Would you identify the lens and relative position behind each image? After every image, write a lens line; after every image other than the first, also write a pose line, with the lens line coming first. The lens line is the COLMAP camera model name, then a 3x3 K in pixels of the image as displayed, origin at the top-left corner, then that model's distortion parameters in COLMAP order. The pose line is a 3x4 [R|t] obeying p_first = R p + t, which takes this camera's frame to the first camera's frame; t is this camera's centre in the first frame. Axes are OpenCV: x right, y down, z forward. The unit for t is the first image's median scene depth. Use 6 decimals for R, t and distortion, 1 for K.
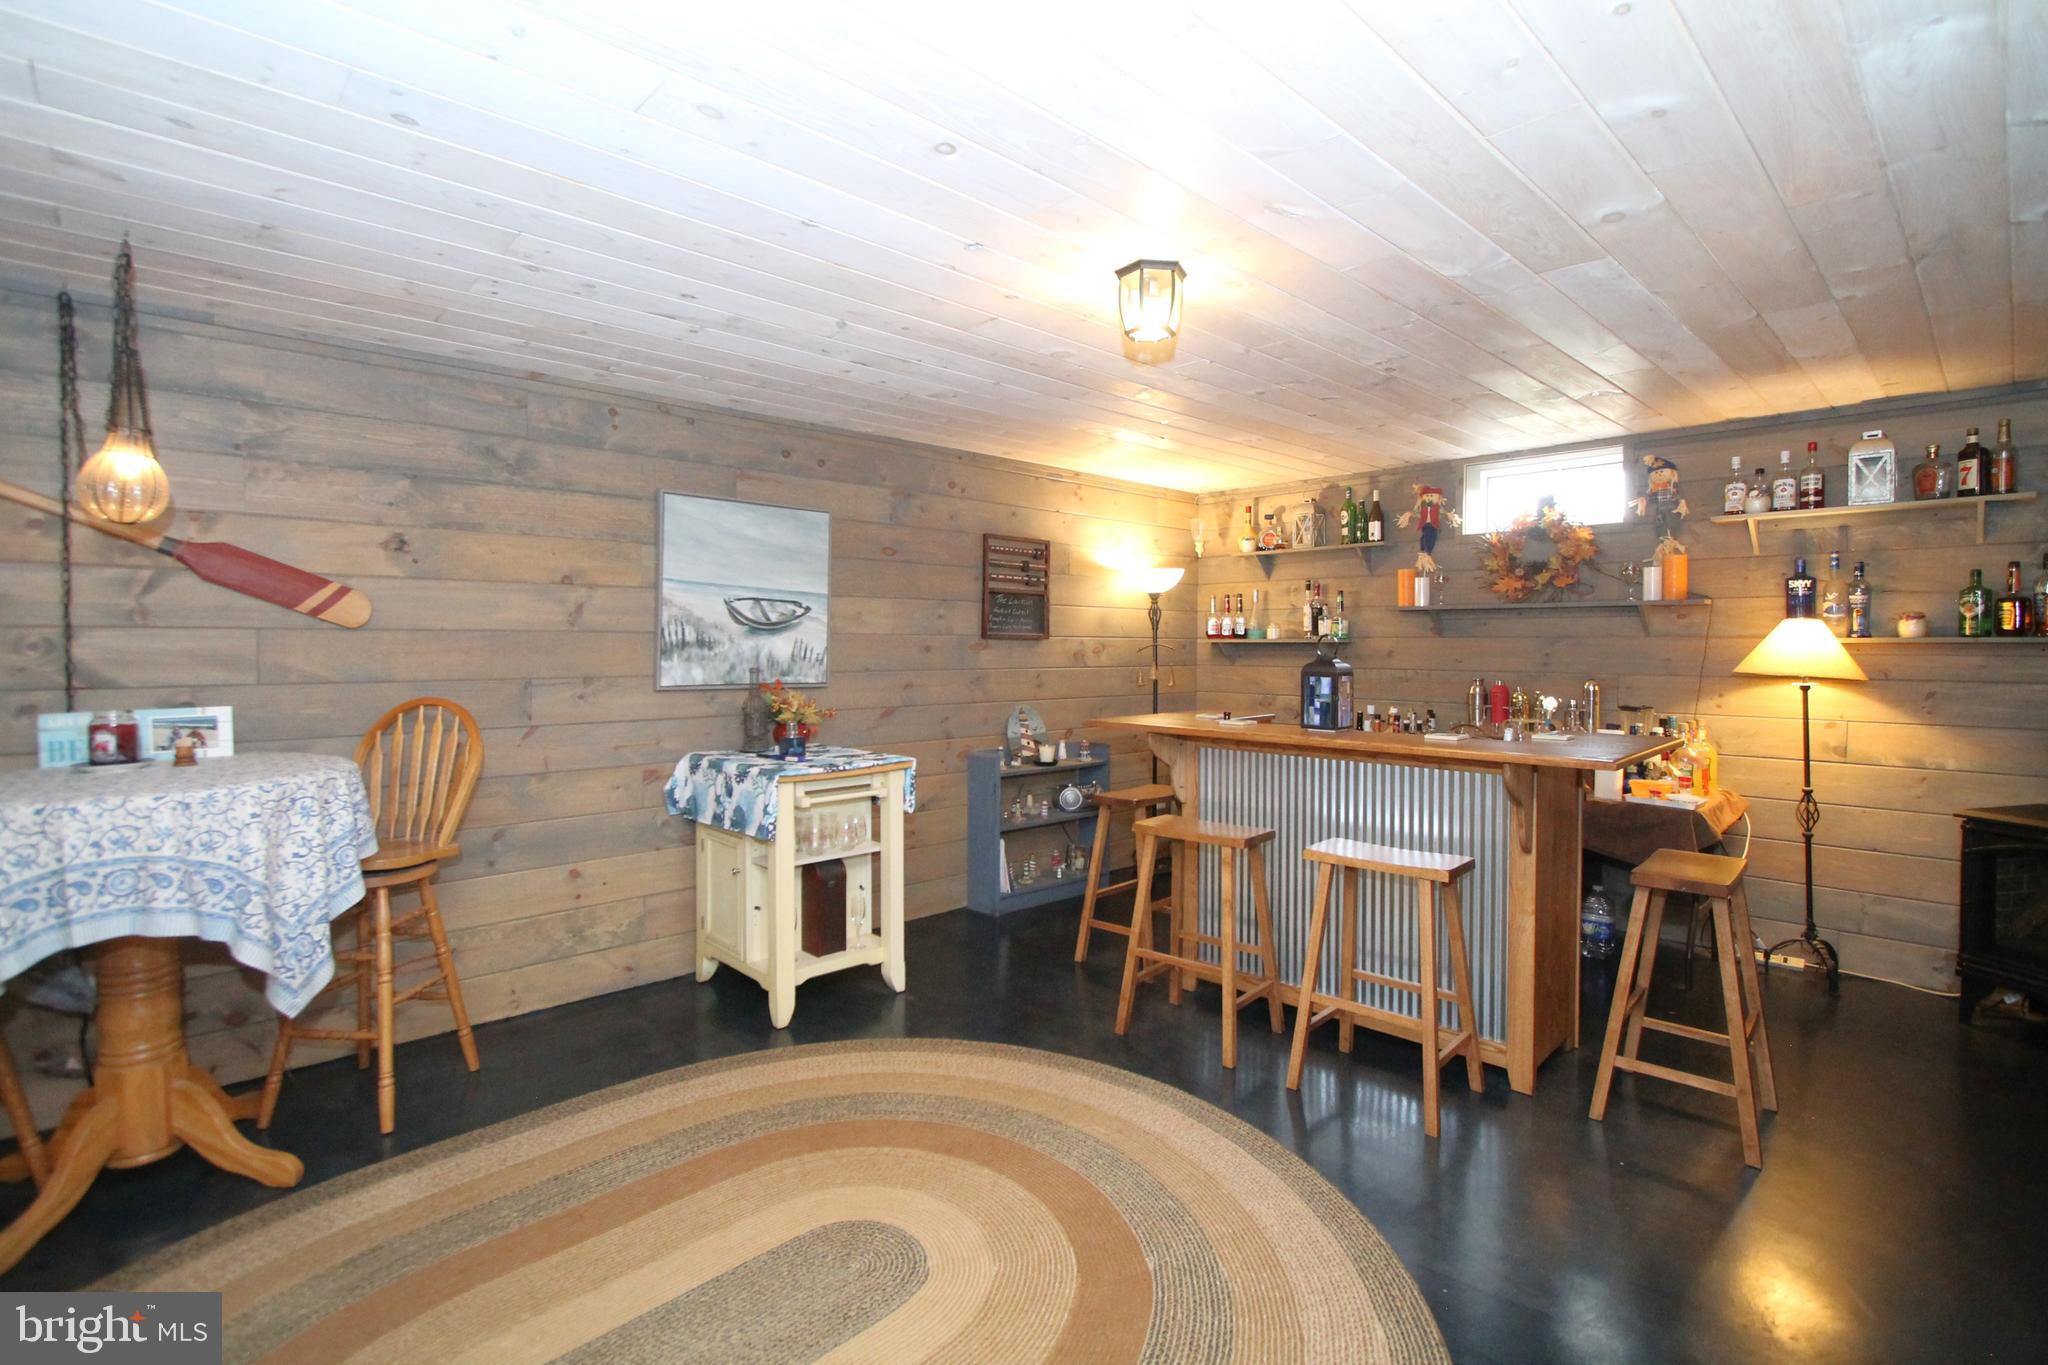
lens RADIAL K [[909.8, 0, 1098.1], [0, 909.8, 665.1], [0, 0, 1]] dist [-0.013113, 0.000835]
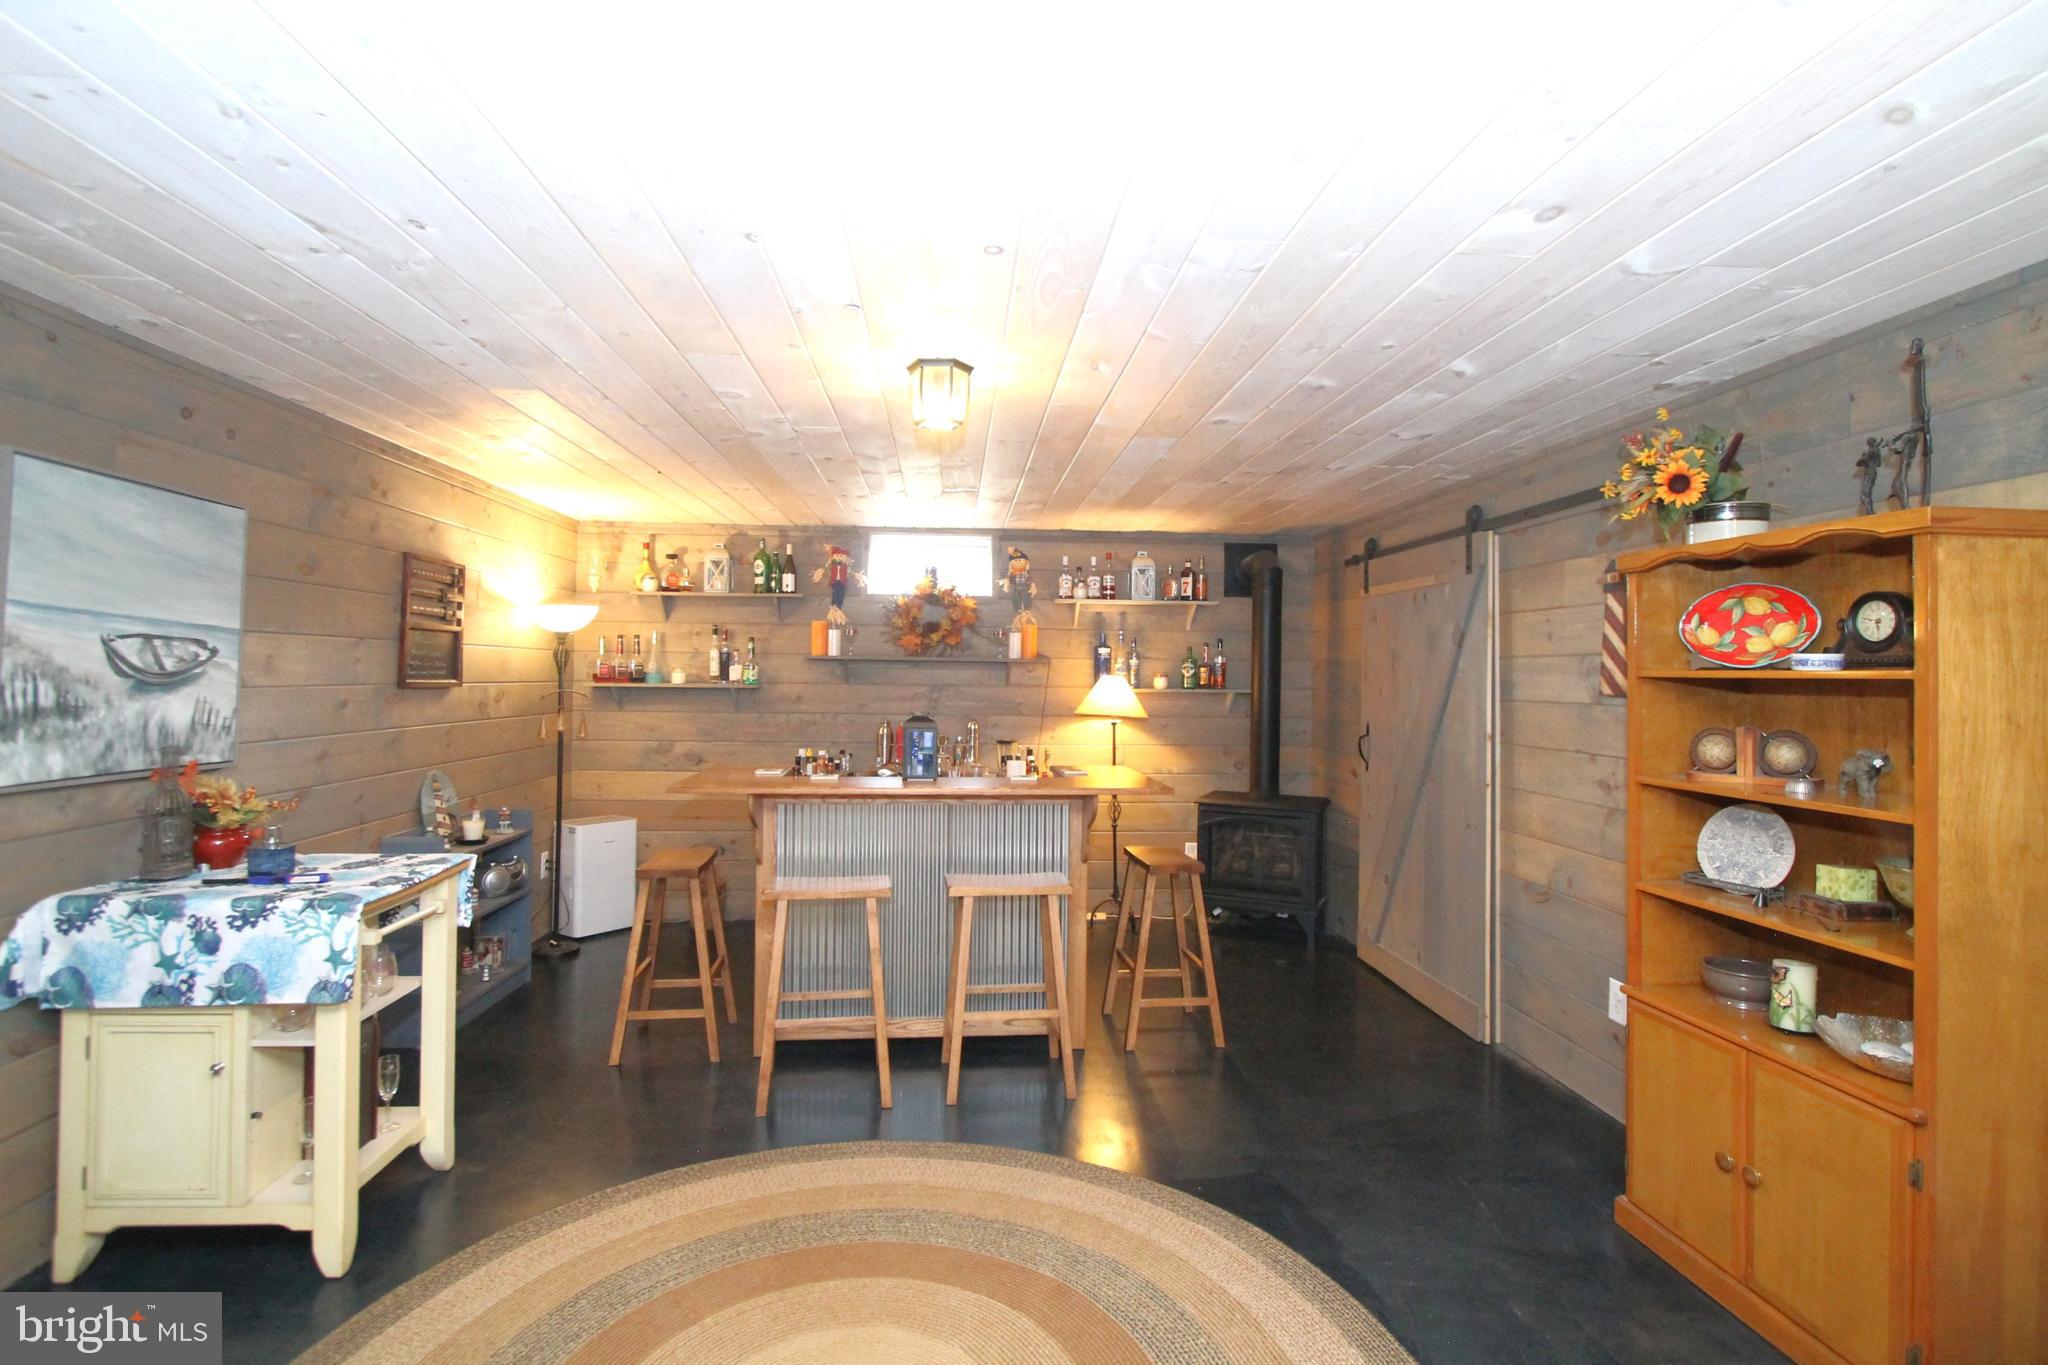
lens RADIAL K [[909.8, 0, 1011.1], [0, 909.8, 670.9], [0, 0, 1]] dist [-0.013113, 0.000835]
pose [[0.682742, 0.011036, 0.730576, -0.383757], [0.005606, 0.999777, -0.020341, -0.029429], [-0.730638, 0.017983, 0.682528, 0.121582]]
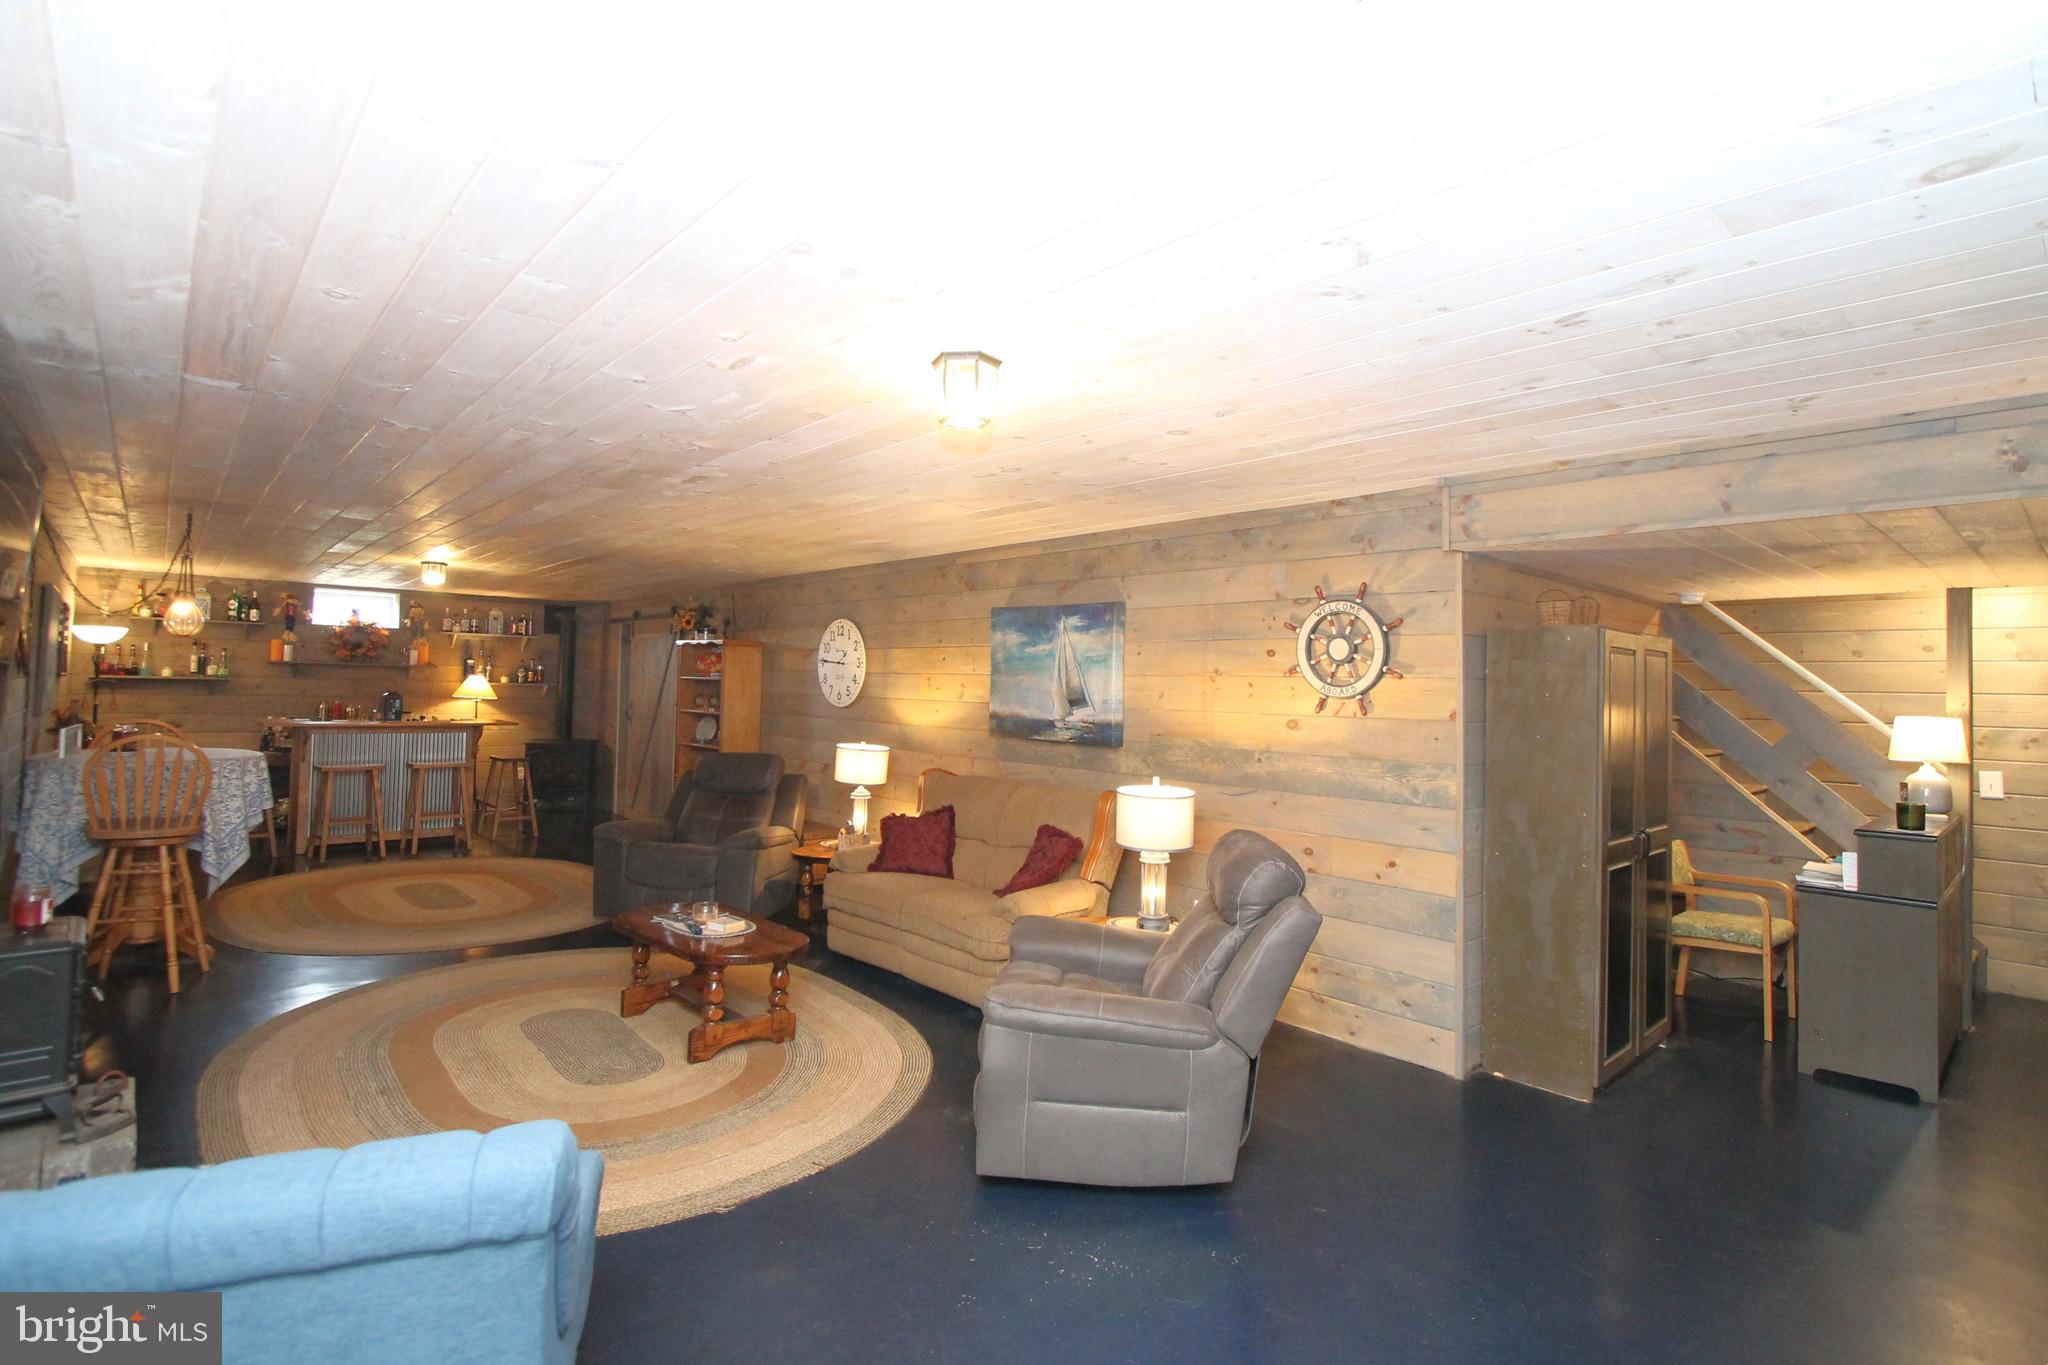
lens RADIAL K [[909.8, 0, 994.9], [0, 909.8, 663.3], [0, 0, 1]] dist [-0.013113, 0.000835]
pose [[0.057418, 0.028496, 0.997943, -1.736775], [0.000518, 0.999592, -0.028573, -0.010051], [-0.998350, 0.002158, 0.057380, -0.651749]]
